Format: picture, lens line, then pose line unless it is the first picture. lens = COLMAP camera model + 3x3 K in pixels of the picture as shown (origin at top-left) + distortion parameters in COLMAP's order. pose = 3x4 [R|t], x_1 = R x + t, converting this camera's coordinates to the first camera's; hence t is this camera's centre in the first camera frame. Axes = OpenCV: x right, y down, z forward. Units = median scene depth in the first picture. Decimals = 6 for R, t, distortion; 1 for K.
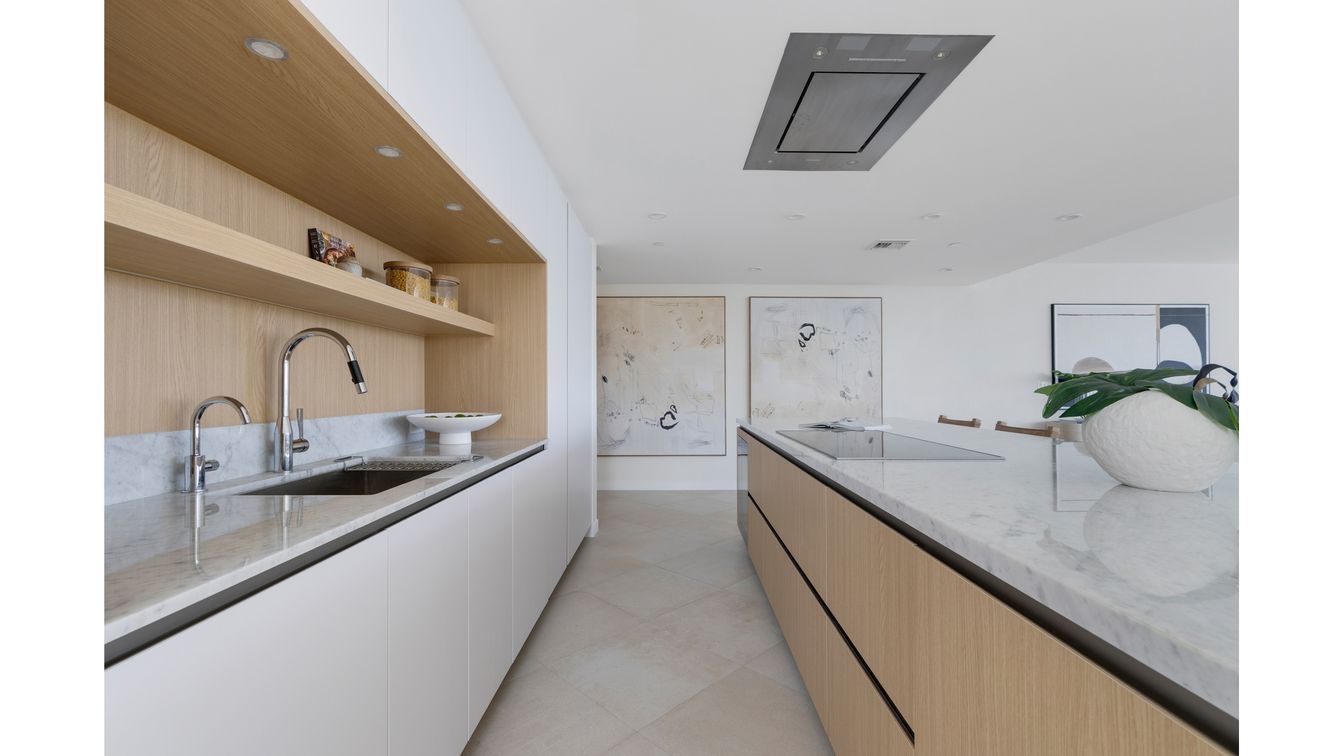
lens RADIAL K [[522.3, 0, 672.0], [0, 522.3, 378.0], [0, 0, 1]] dist [0.000112, 0.000006]
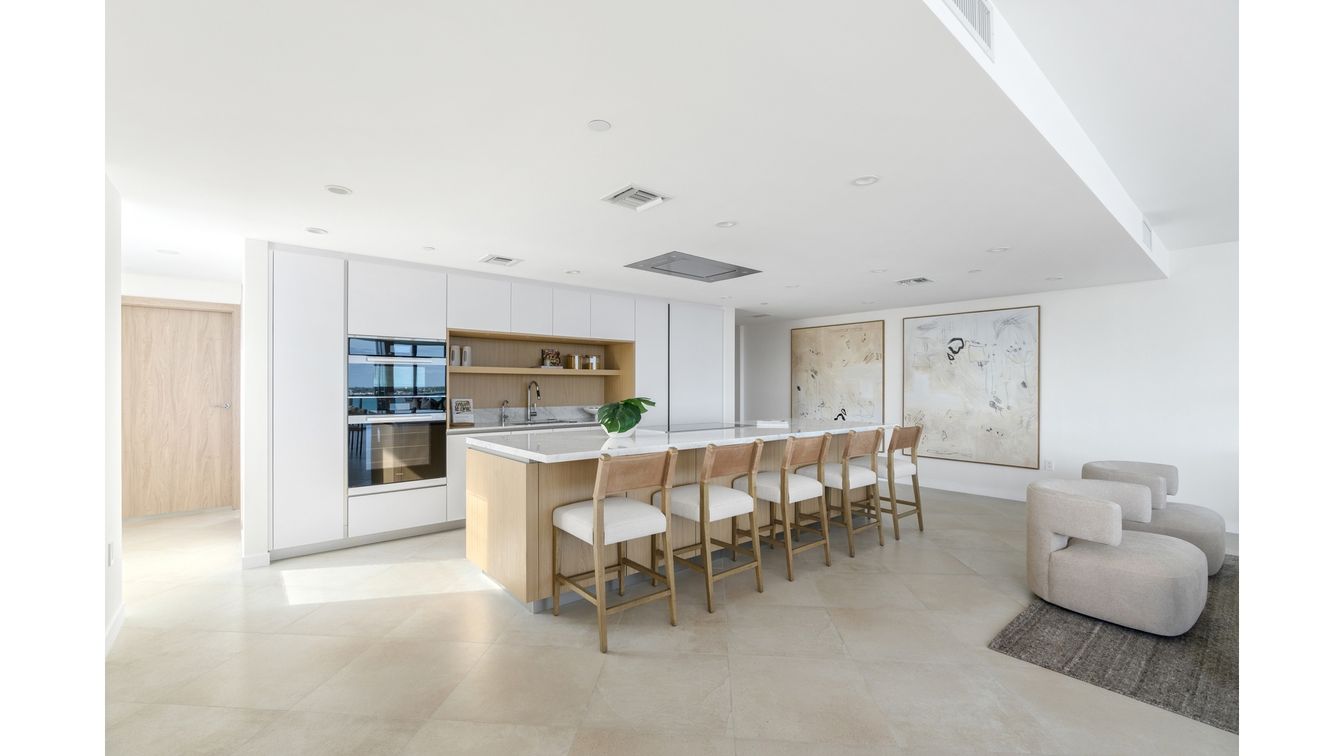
lens RADIAL K [[522.3, 0, 672.0], [0, 522.3, 378.0], [0, 0, 1]] dist [0.000112, 0.000006]
pose [[0.646249, -0.008880, -0.763075, 0.704128], [0.011700, 0.999930, -0.001727, -0.026725], [0.763037, -0.007812, 0.646308, -0.146823]]
